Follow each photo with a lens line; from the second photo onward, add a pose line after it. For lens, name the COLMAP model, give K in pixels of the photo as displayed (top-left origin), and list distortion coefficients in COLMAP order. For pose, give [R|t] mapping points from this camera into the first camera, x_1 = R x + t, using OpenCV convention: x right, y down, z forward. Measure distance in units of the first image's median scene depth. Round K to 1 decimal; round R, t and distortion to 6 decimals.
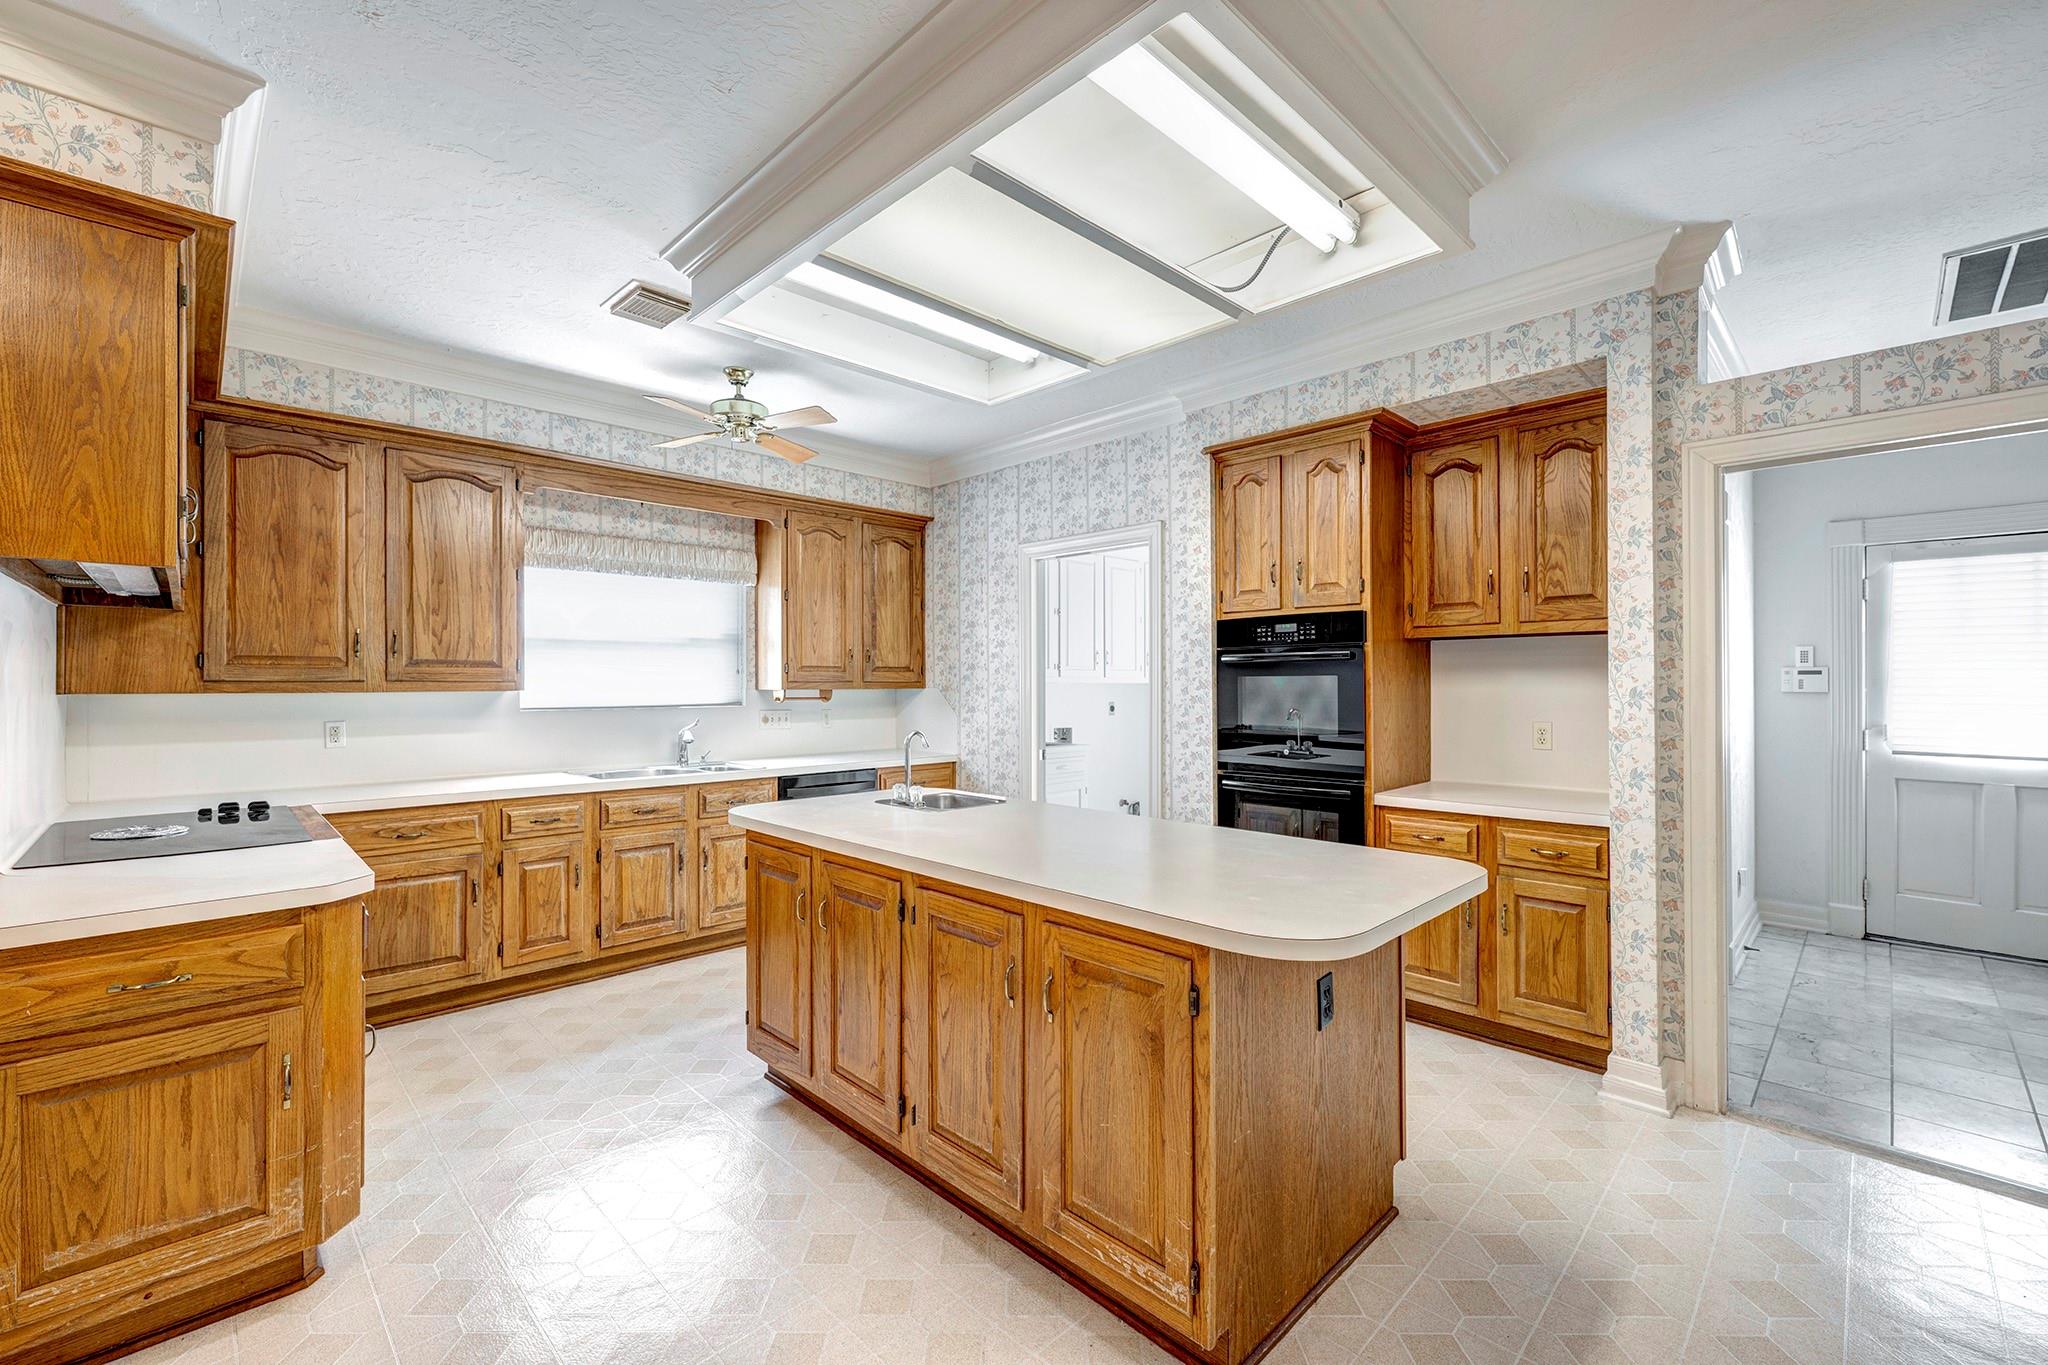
lens RADIAL K [[839.7, 0, 1007.2], [0, 839.7, 685.4], [0, 0, 1]] dist [0.007175, 0.000250]
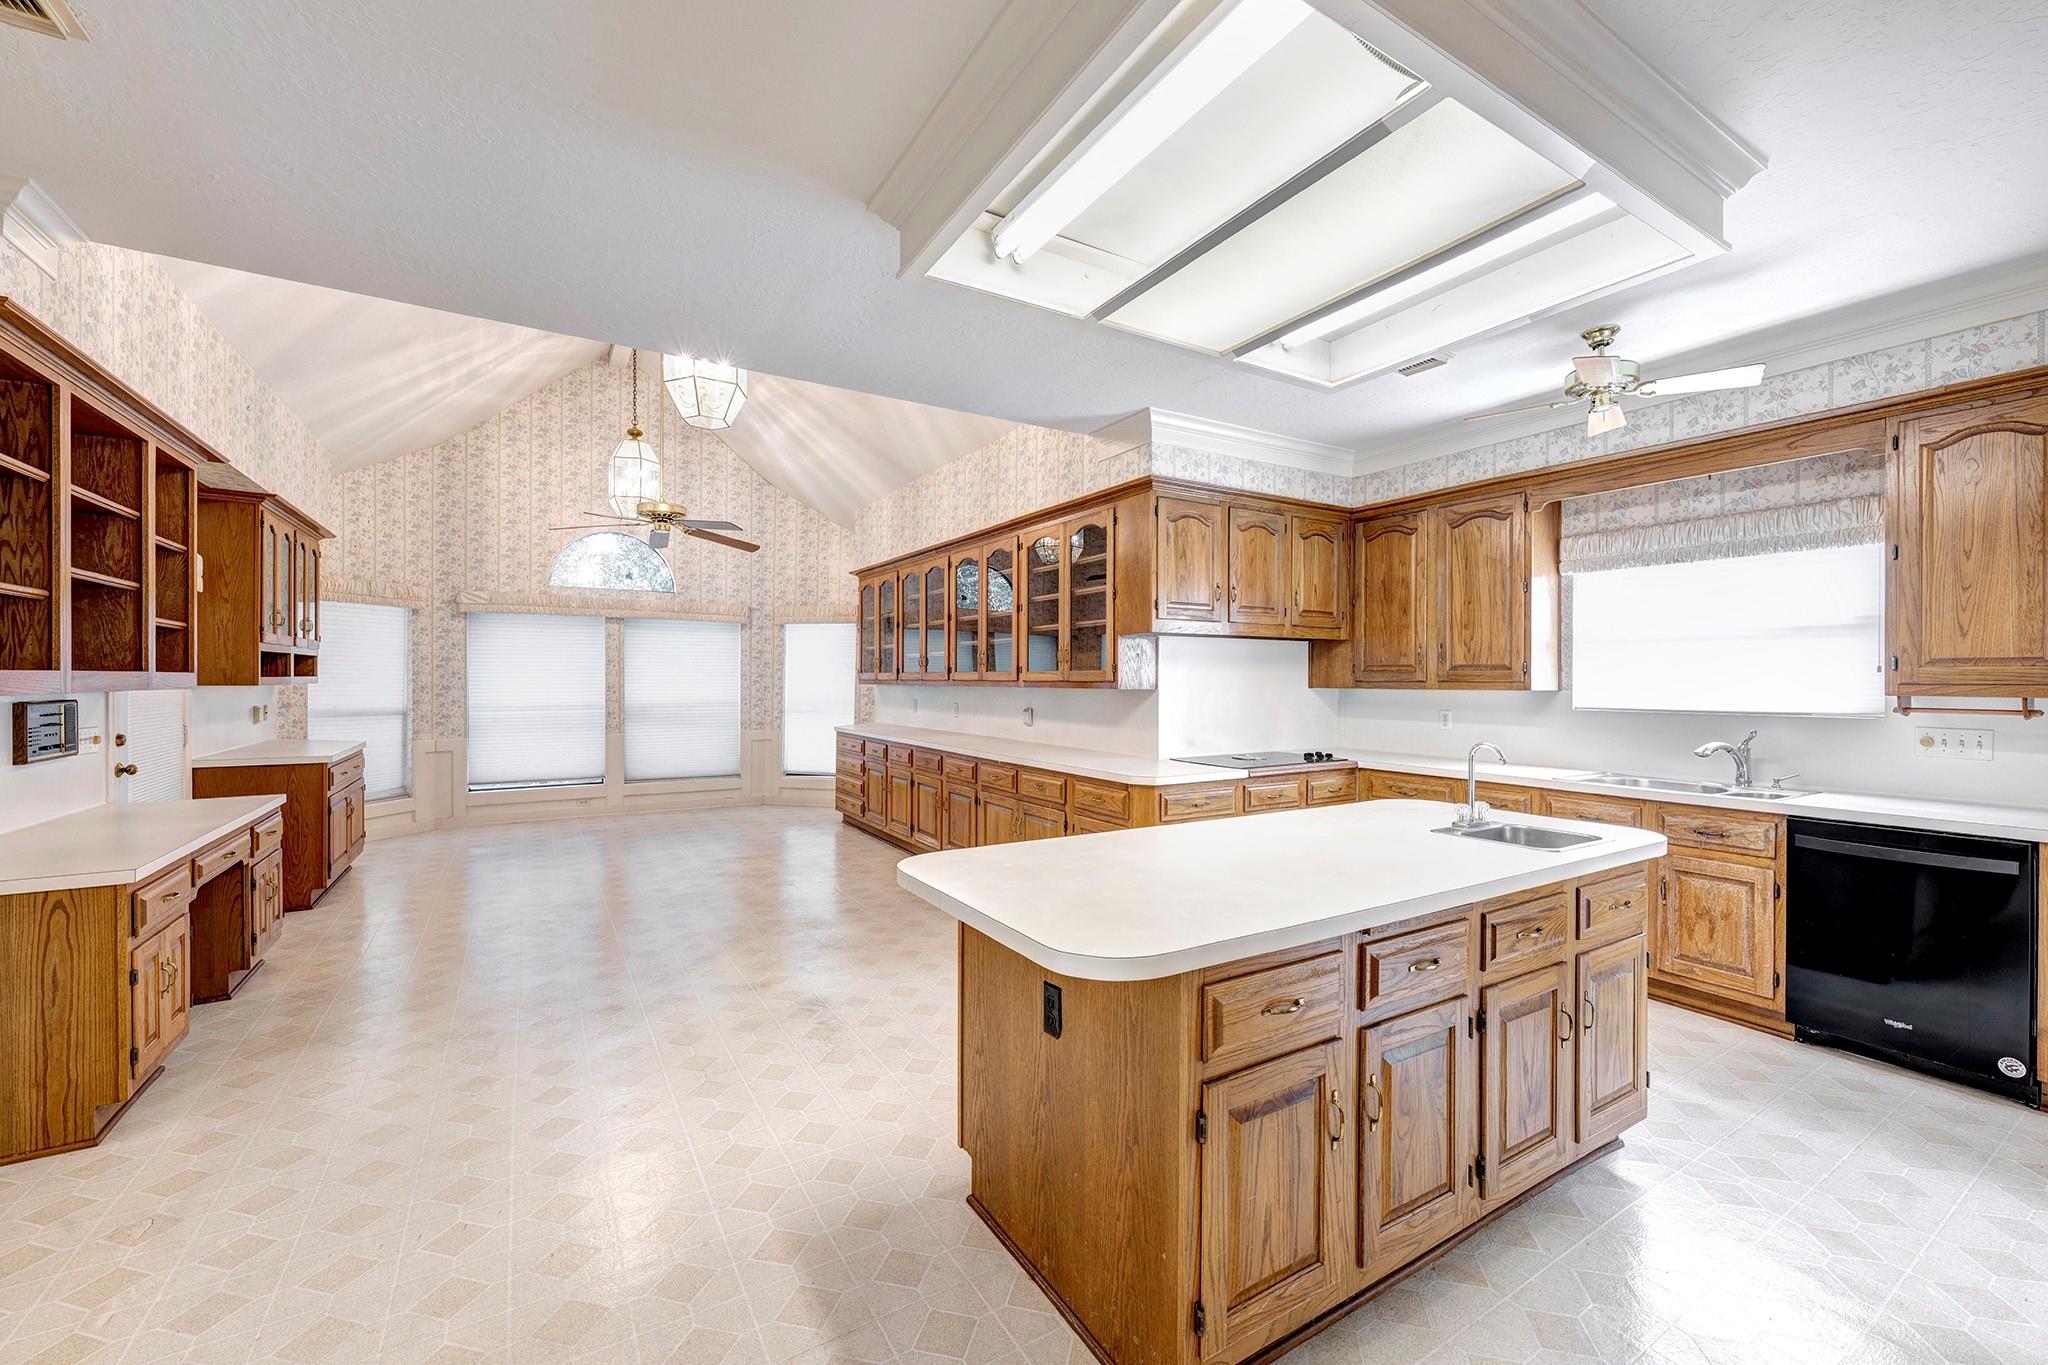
lens RADIAL K [[813.0, 0, 1016.1], [0, 813.0, 689.5], [0, 0, 1]] dist [0.001128, -0.000011]
pose [[-0.213710, 0.011268, -0.976832, 0.707313], [-0.005356, 0.999905, 0.012706, -0.005830], [0.976883, 0.007948, -0.213629, 0.645977]]
